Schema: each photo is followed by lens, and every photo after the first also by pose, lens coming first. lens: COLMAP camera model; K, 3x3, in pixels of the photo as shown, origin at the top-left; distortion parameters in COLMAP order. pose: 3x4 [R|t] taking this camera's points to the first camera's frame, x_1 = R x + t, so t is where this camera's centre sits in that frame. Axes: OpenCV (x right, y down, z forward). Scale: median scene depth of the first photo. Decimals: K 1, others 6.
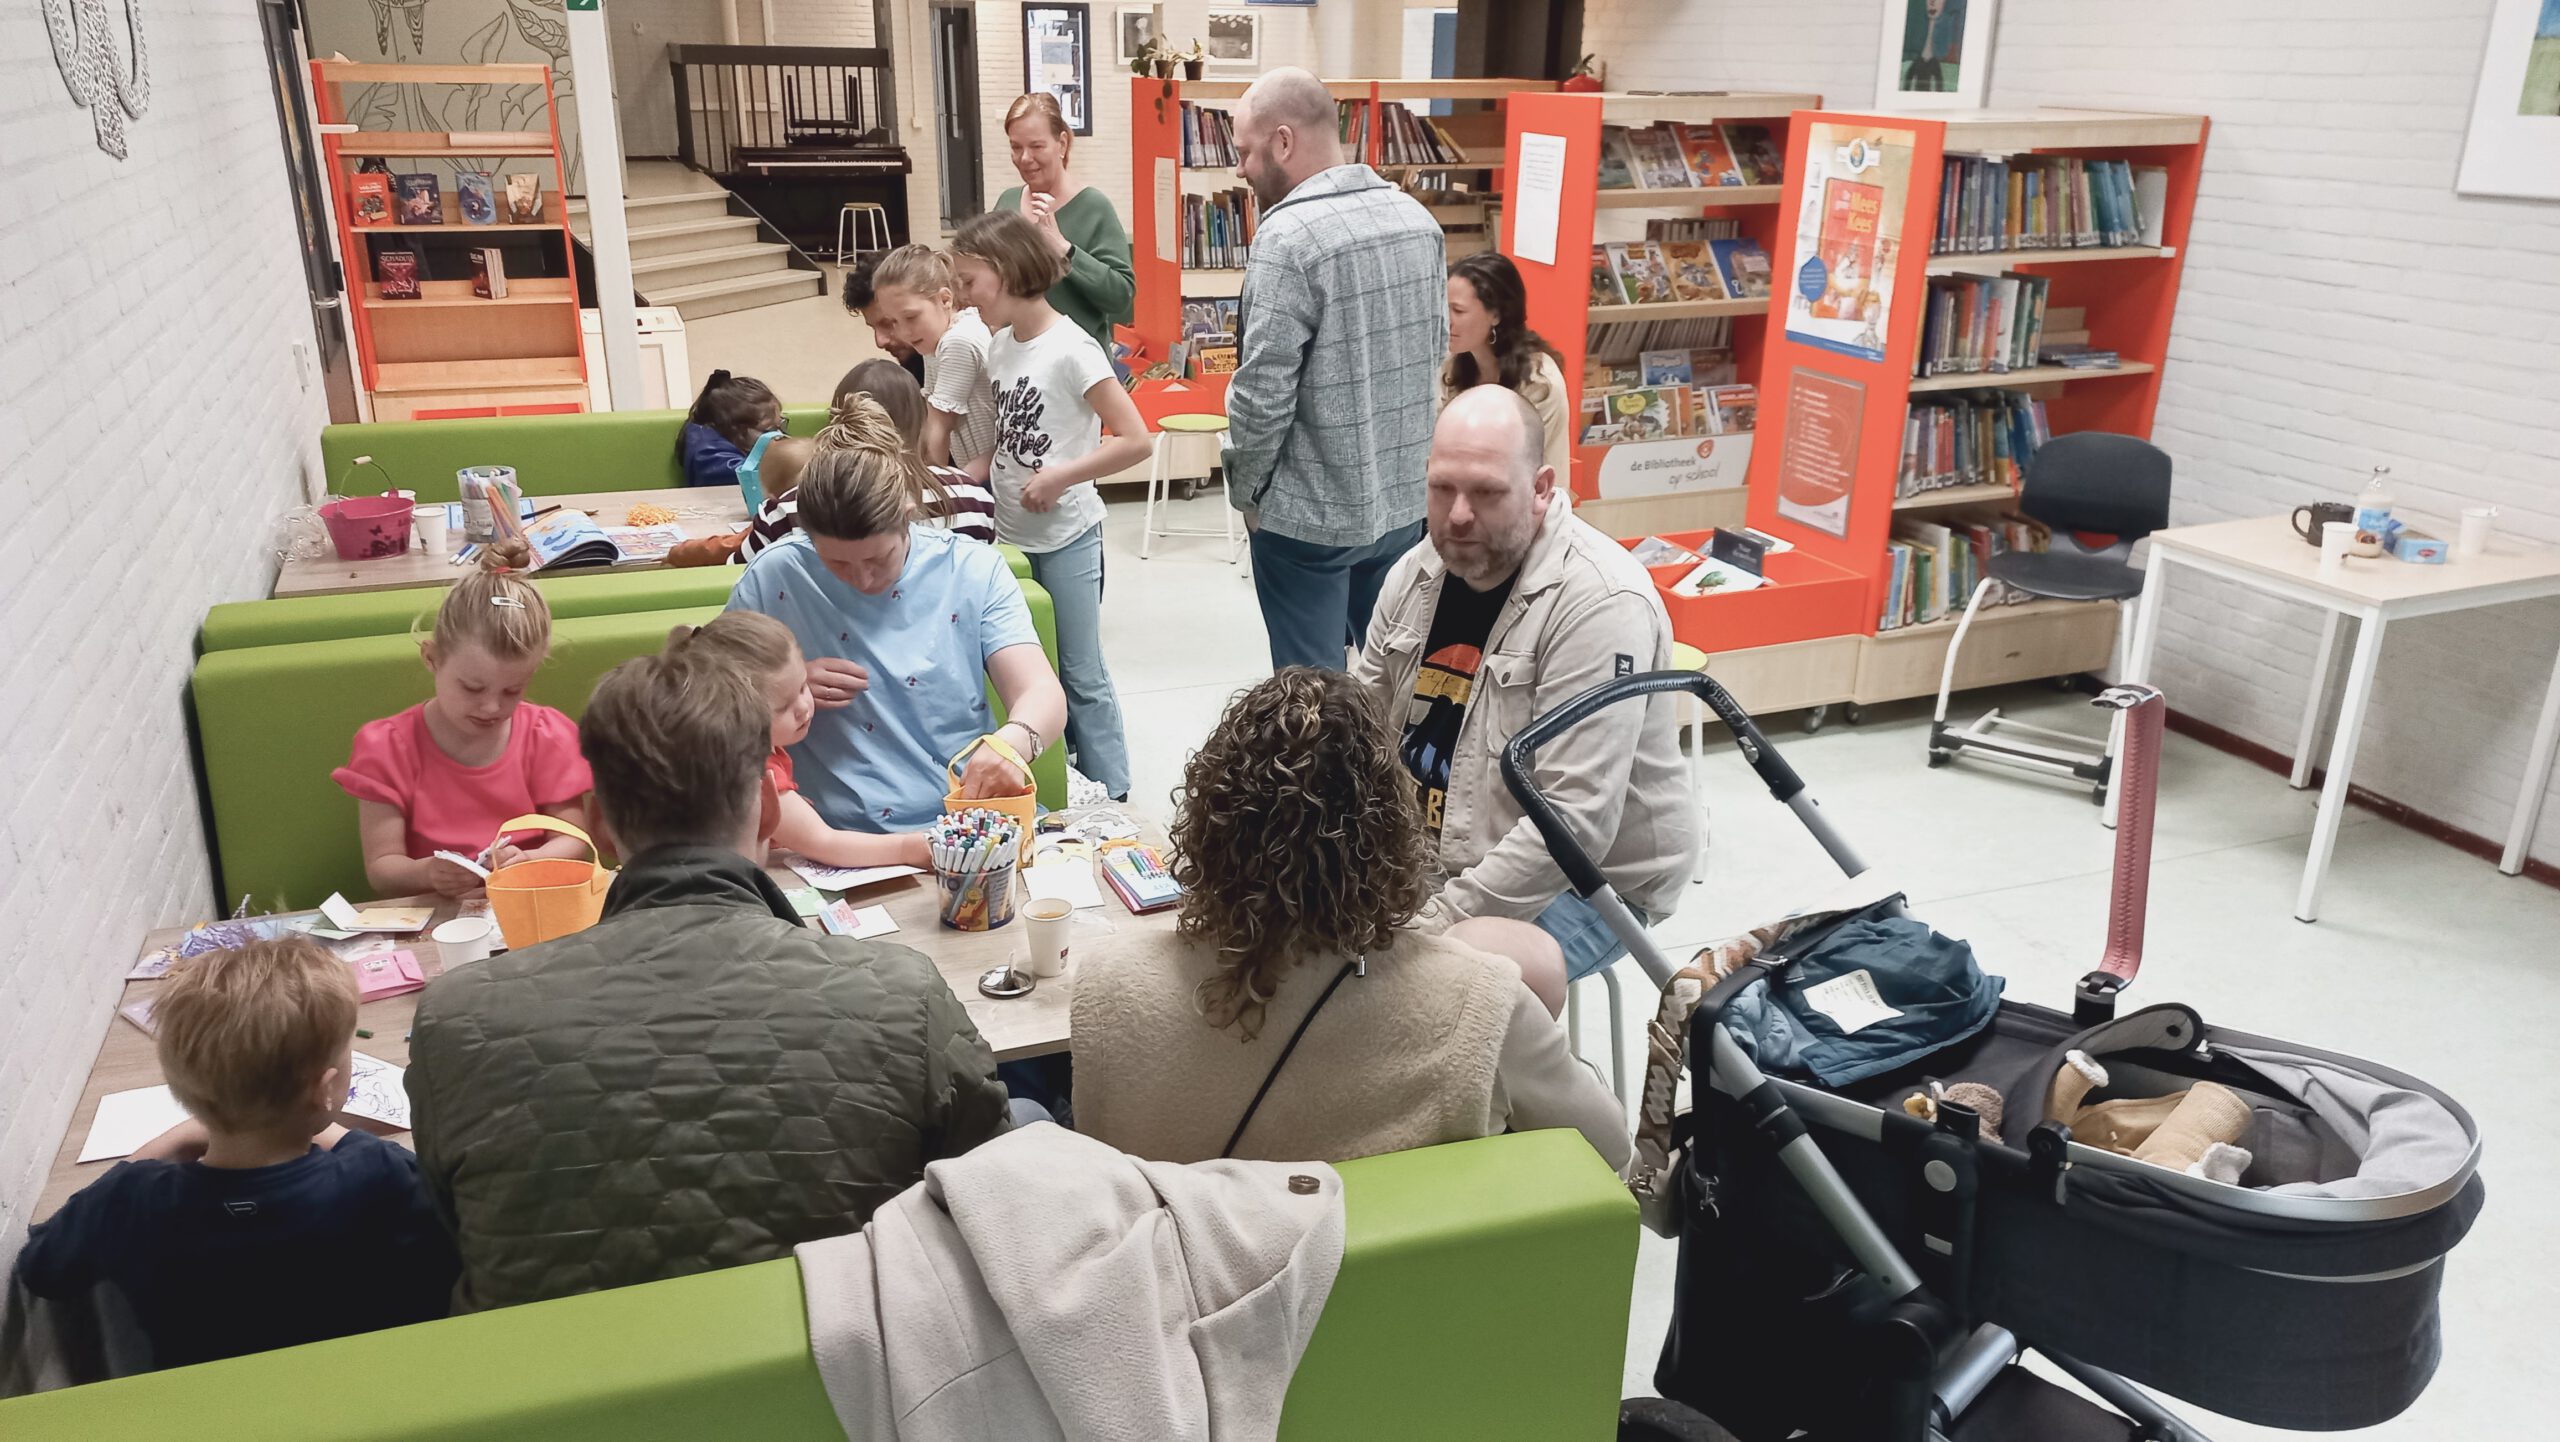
lens RADIAL K [[1789.1, 0, 1274.6], [0, 1789.1, 730.1], [0, 0, 1]] dist [0.024315, 0.010433]
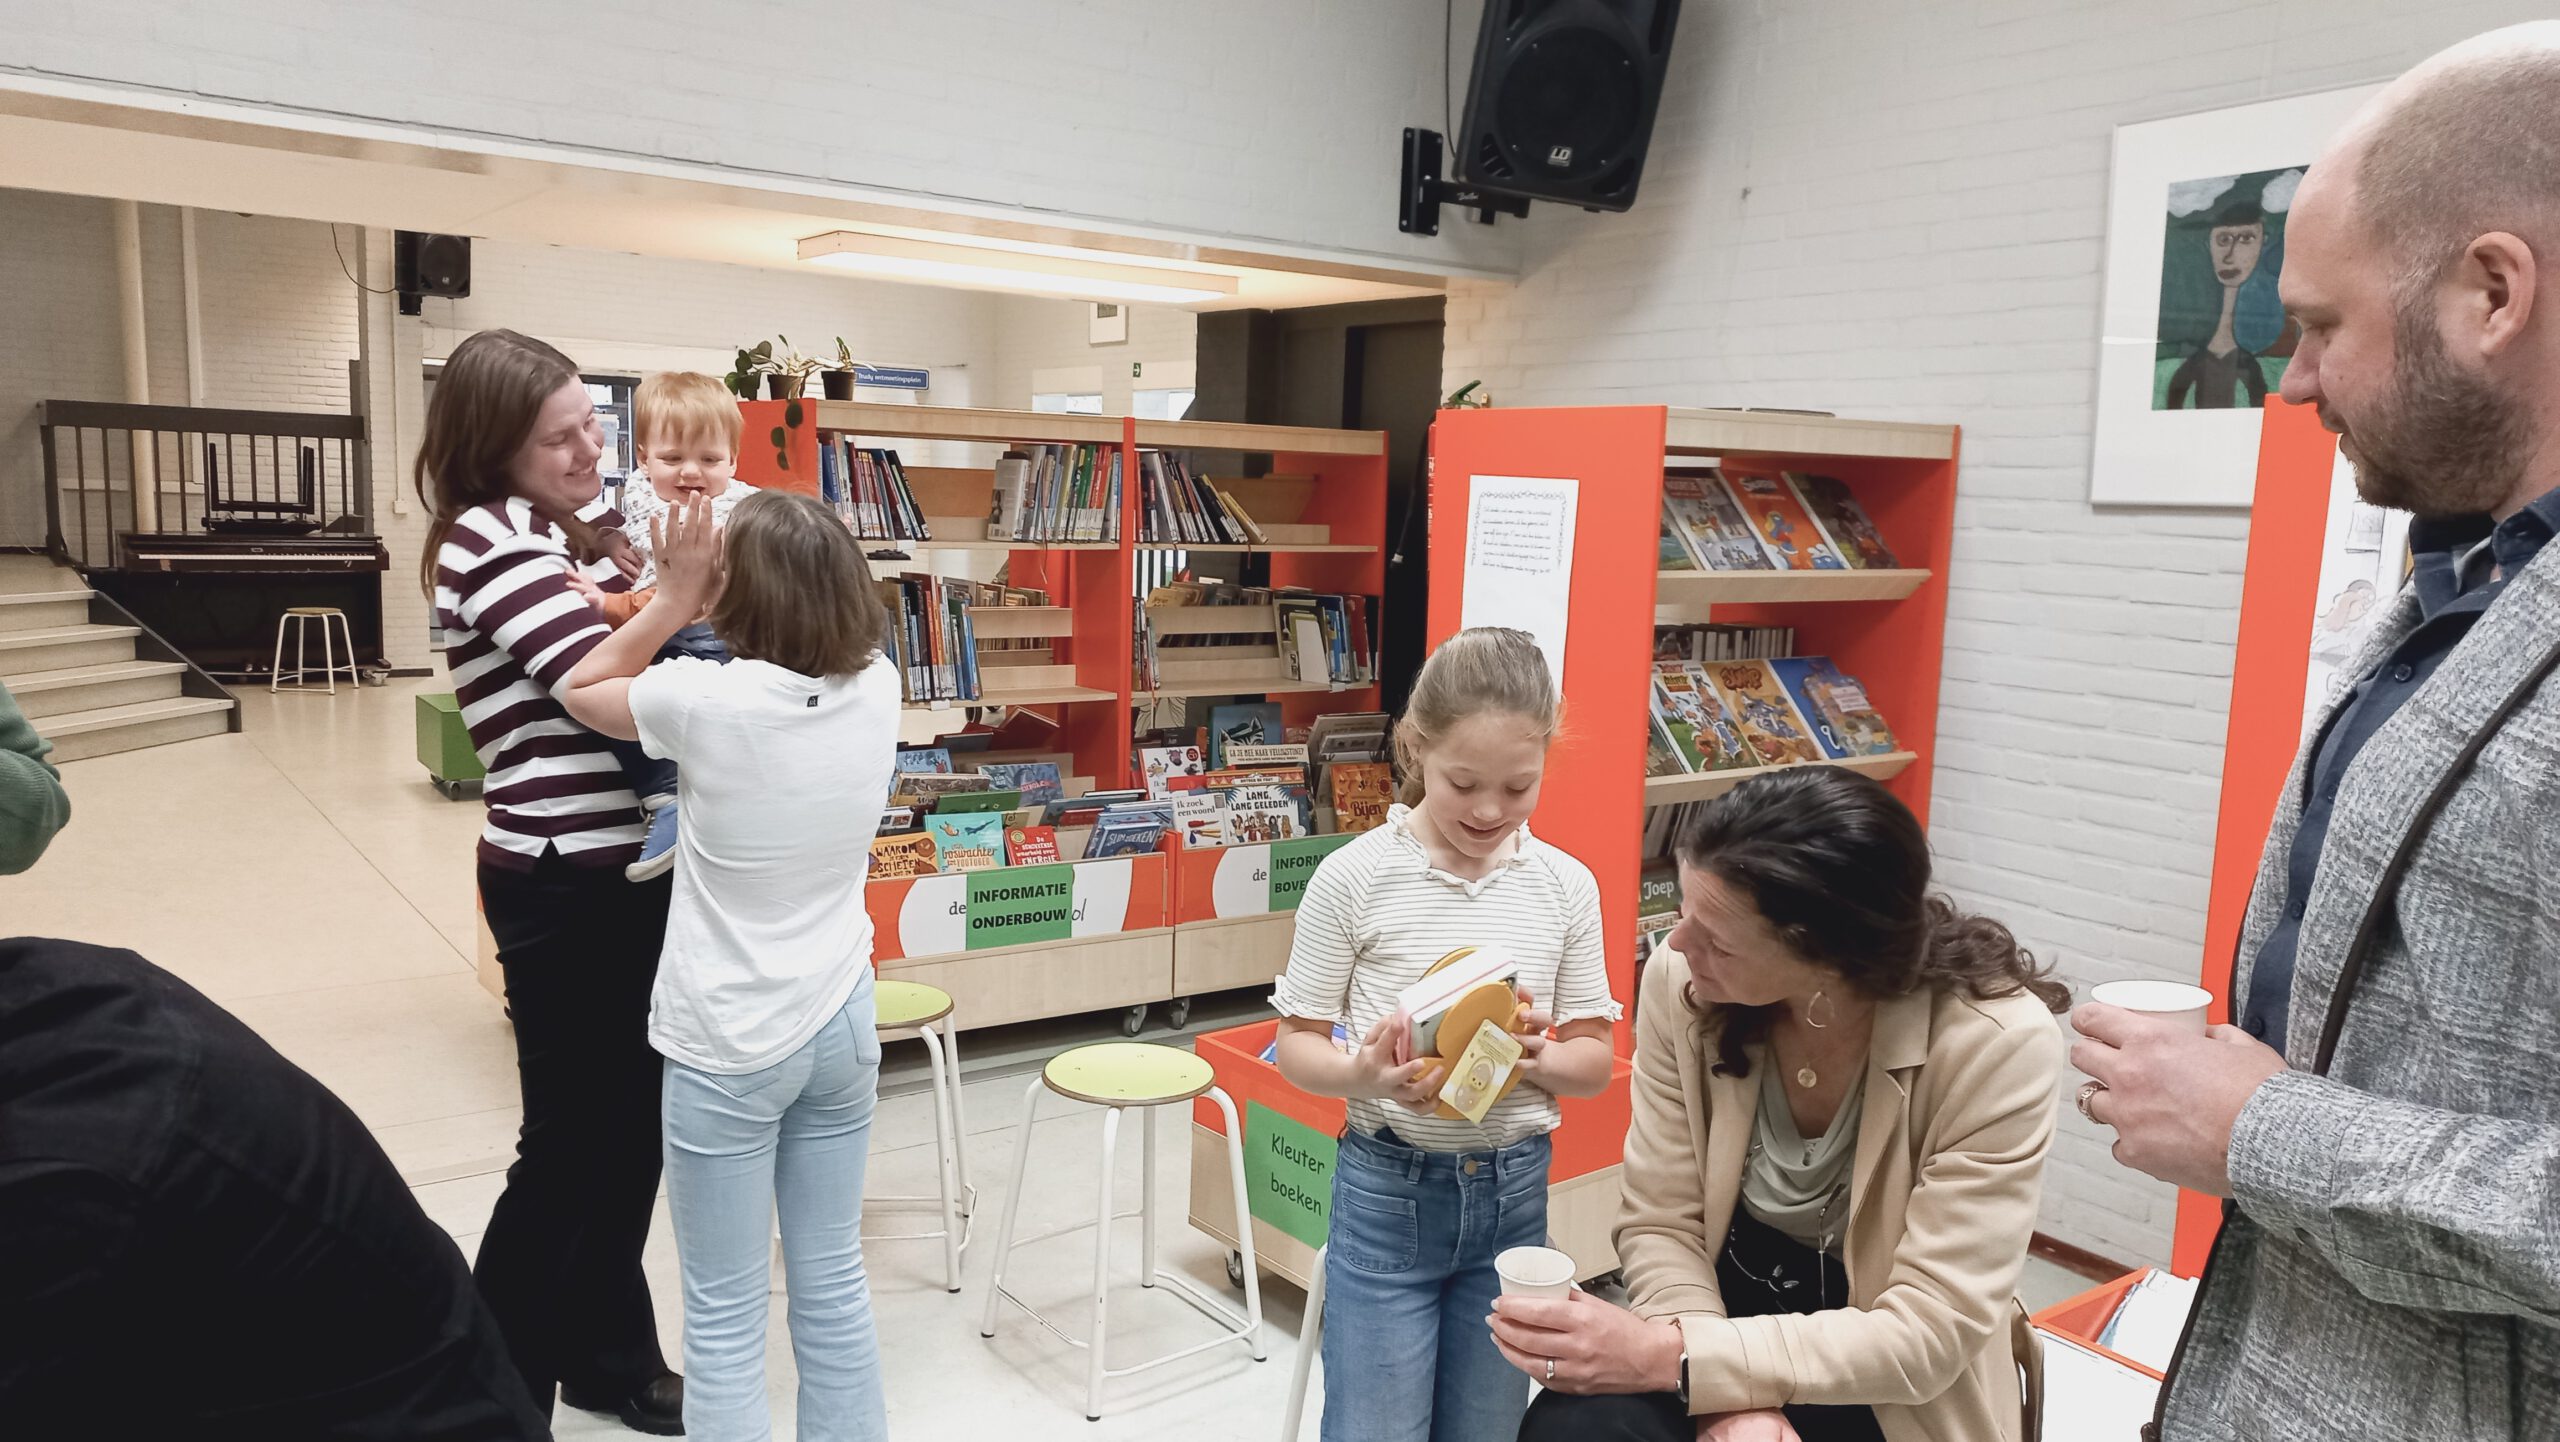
lens RADIAL K [[1789.1, 0, 1270.4], [0, 1789.1, 728.7], [0, 0, 1]] dist [0.024315, 0.010433]
pose [[0.970834, -0.013184, 0.239391, -0.044590], [0.065740, 0.974856, -0.212917, -0.107190], [-0.230565, 0.222445, 0.947290, 0.382193]]
